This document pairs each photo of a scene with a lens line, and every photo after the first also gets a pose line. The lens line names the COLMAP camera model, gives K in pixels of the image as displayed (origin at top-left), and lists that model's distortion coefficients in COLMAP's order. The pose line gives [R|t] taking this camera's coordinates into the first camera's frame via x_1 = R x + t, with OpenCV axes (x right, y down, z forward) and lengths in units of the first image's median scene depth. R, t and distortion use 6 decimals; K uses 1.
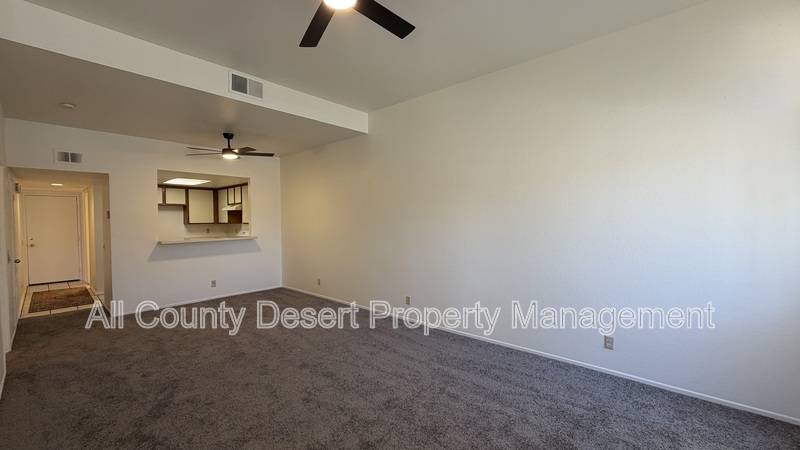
lens RADIAL K [[319.4, 0, 397.8], [0, 319.4, 224.8], [0, 0, 1]] dist [0.000663, -0.000084]
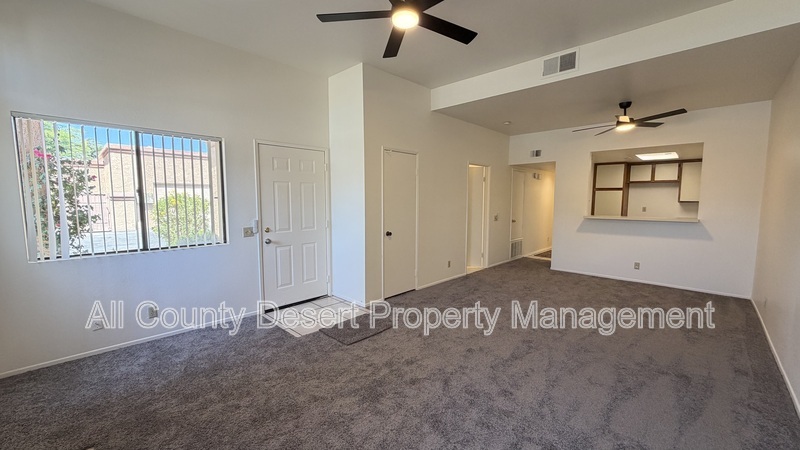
lens RADIAL K [[319.4, 0, 397.8], [0, 319.4, 224.8], [0, 0, 1]] dist [0.000663, -0.000084]
pose [[-0.047728, 0.092116, -0.994604, 0.440723], [-0.020582, 0.995436, 0.093181, -0.008848], [0.998648, 0.024918, -0.045614, 0.398261]]
